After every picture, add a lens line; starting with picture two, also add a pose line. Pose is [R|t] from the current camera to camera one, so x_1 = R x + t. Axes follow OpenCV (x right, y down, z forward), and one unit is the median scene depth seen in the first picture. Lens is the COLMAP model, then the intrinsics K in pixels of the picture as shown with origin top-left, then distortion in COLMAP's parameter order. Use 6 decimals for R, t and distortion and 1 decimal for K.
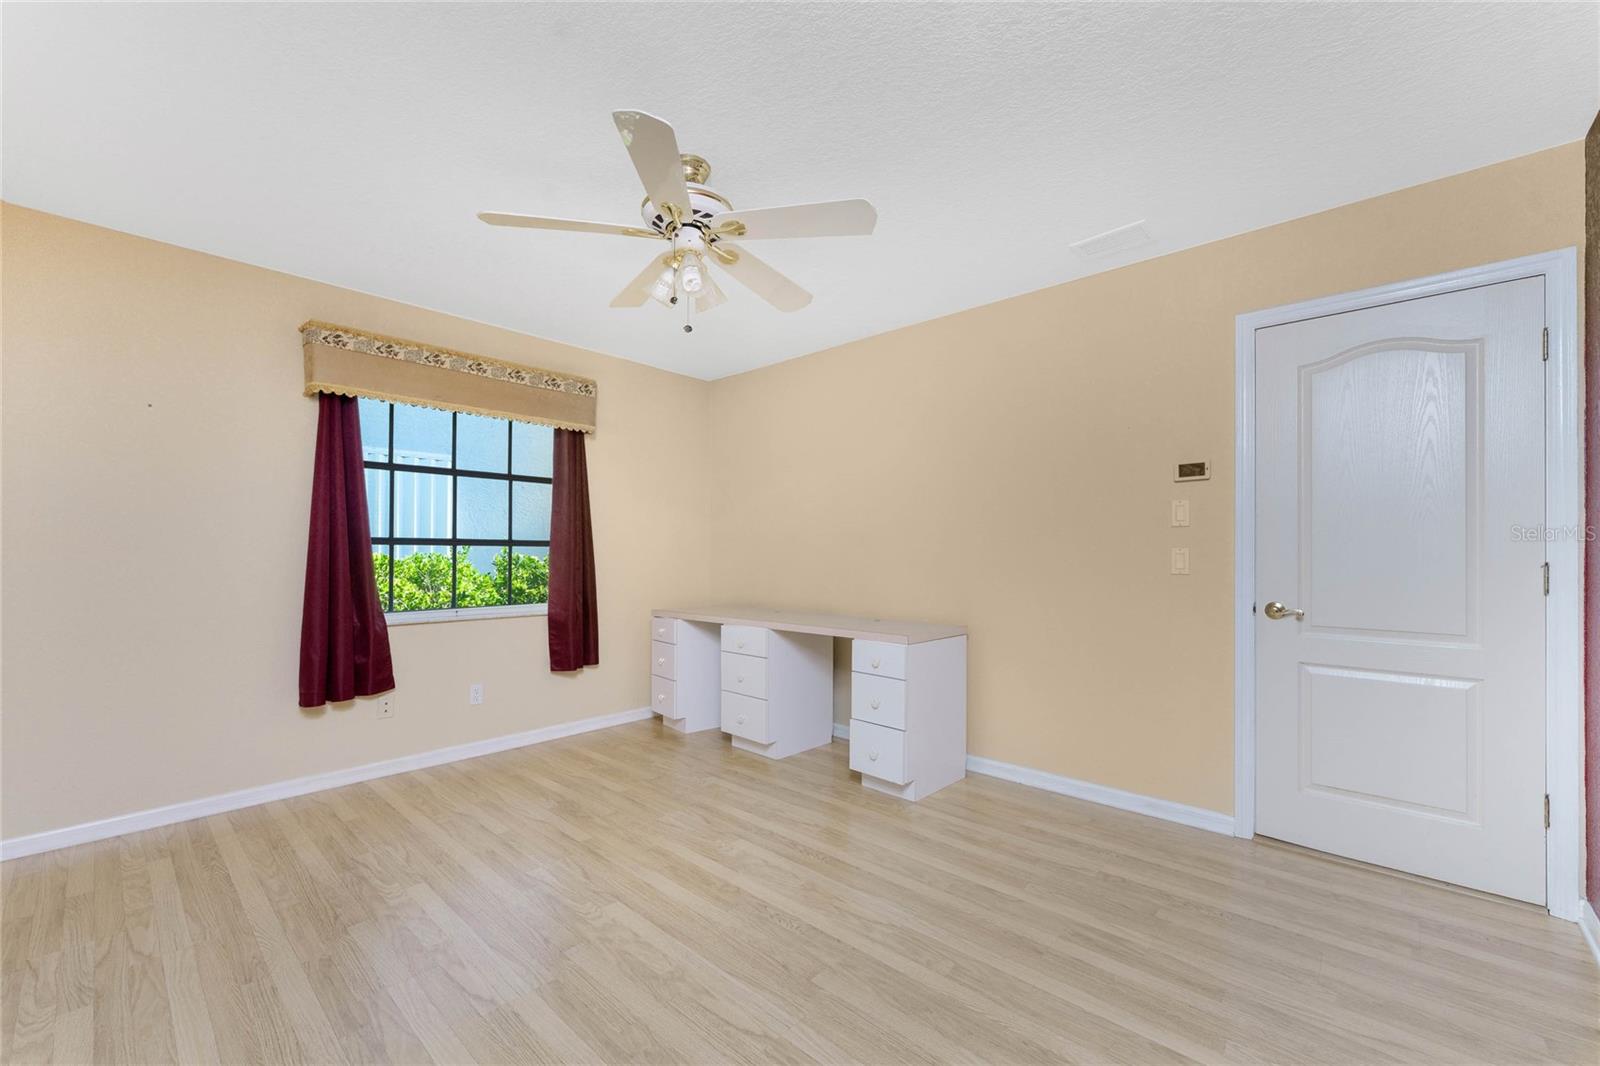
lens RADIAL K [[642.0, 0, 795.0], [0, 642.0, 540.7], [0, 0, 1]] dist [-0.000191, 0.000001]
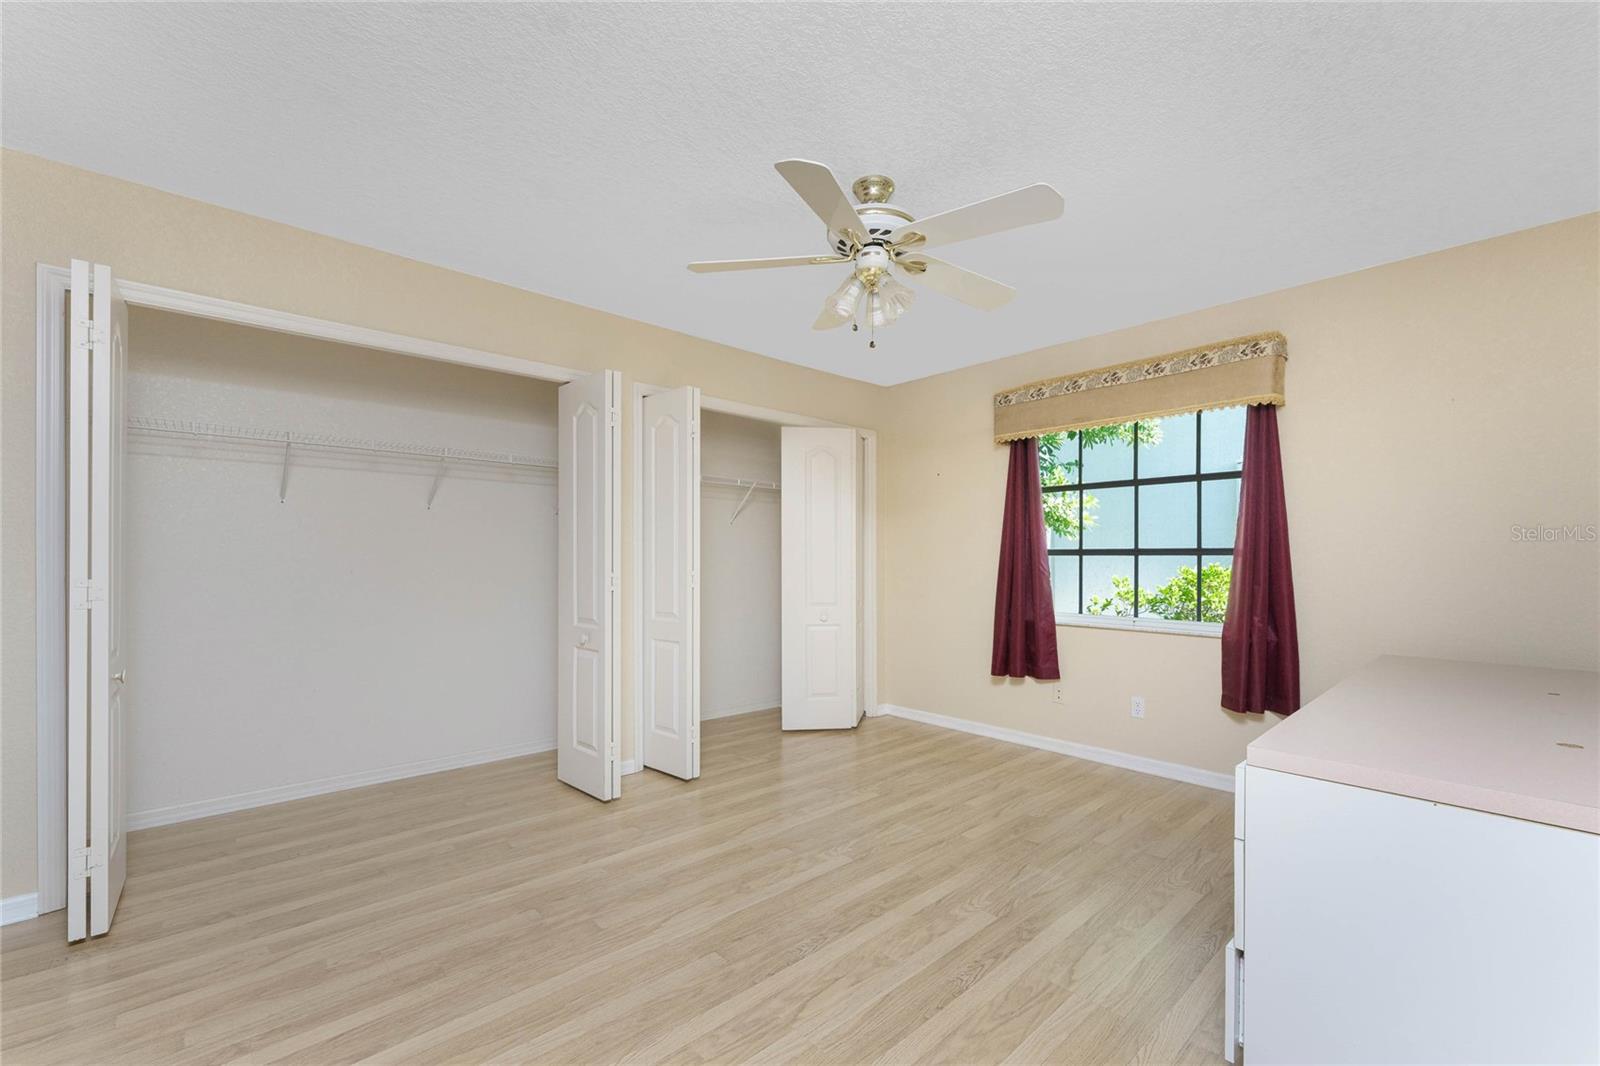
lens RADIAL K [[667.5, 0, 840.3], [0, 667.5, 552.6], [0, 0, 1]] dist [0.000401, 0.000040]
pose [[-0.053446, -0.011284, -0.998507, 0.608374], [0.014380, 0.999824, -0.012068, 0.010494], [0.998467, -0.015004, -0.053274, 0.675657]]
